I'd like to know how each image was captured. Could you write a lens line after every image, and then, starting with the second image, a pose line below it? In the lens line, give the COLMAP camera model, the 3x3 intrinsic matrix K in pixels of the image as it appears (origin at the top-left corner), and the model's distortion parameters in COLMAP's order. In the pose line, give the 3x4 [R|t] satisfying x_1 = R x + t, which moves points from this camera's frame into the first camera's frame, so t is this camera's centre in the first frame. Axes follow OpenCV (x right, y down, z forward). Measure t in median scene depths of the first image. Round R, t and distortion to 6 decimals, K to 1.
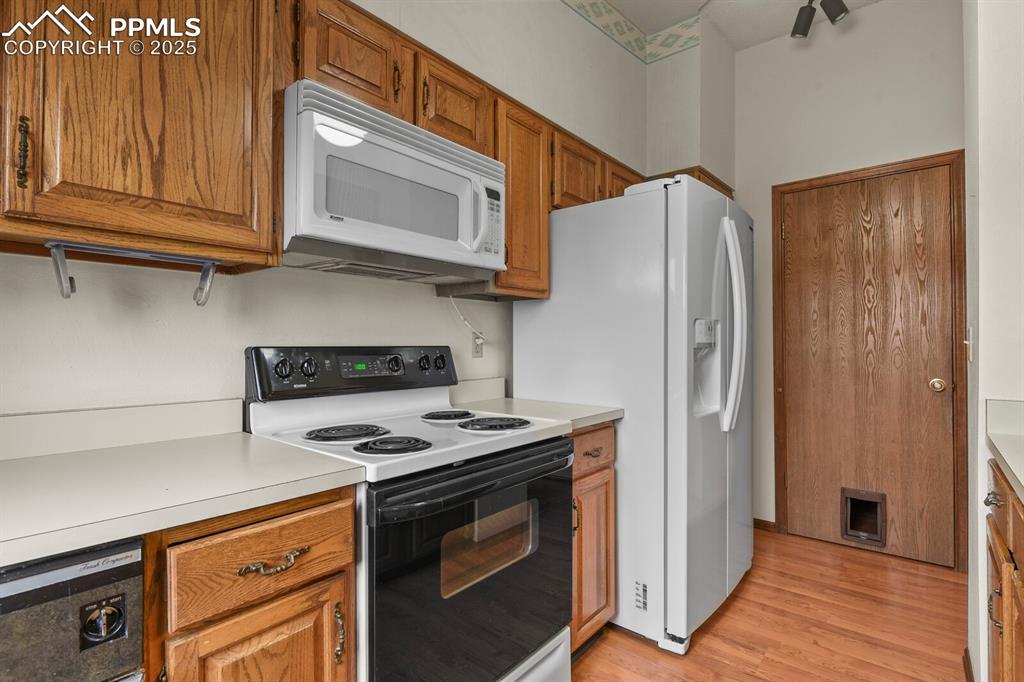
lens RADIAL K [[491.2, 0, 514.1], [0, 491.2, 344.1], [0, 0, 1]] dist [-0.003353, -0.003953]
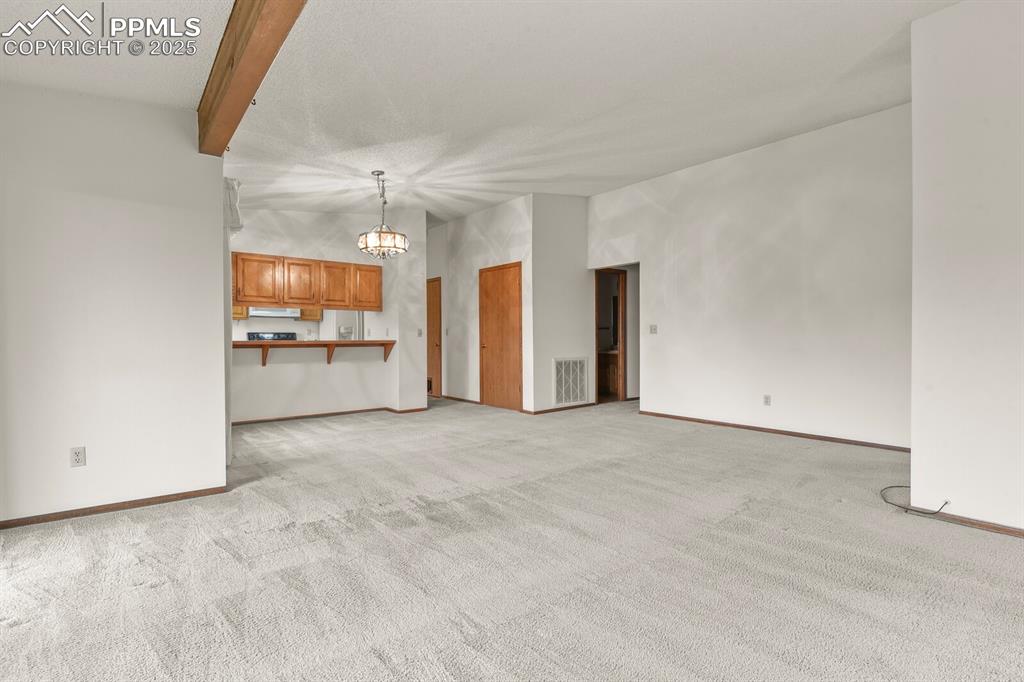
lens RADIAL K [[491.2, 0, 515.3], [0, 491.2, 342.8], [0, 0, 1]] dist [-0.003353, -0.003953]
pose [[0.982437, 0.002134, -0.186582, 4.528543], [0.001189, 0.999843, 0.017692, 0.037969], [0.186591, -0.017603, 0.982280, -5.088238]]
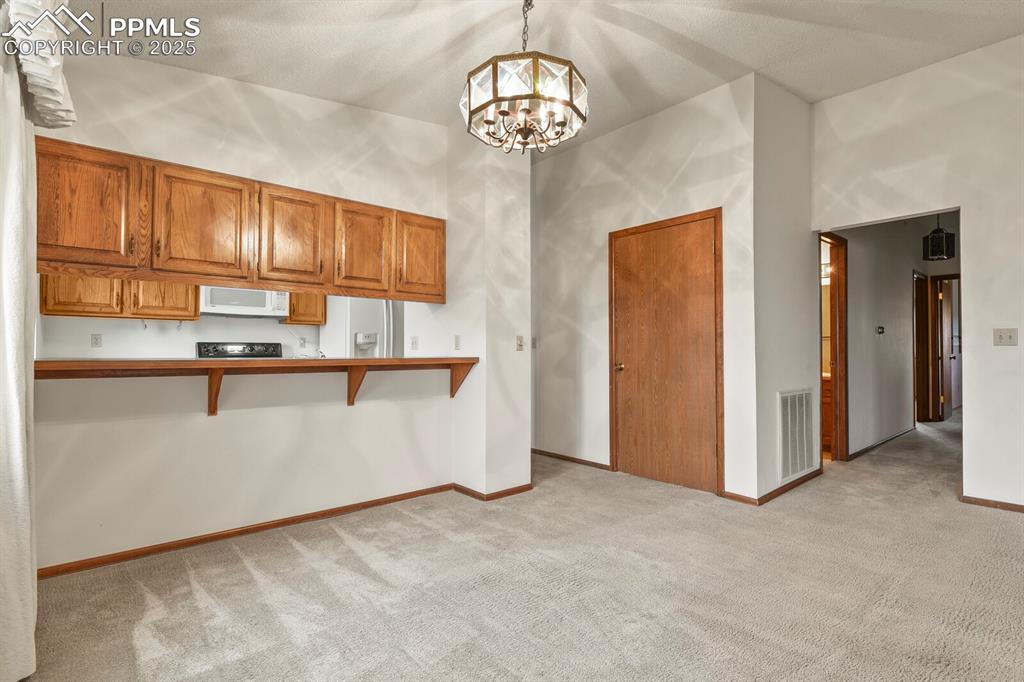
lens RADIAL K [[491.2, 0, 514.2], [0, 491.2, 343.6], [0, 0, 1]] dist [-0.003353, -0.003953]
pose [[0.988122, -0.000449, -0.153669, 2.637384], [-0.000795, 0.999967, -0.008037, 0.050026], [0.153668, 0.008064, 0.988090, -2.453181]]
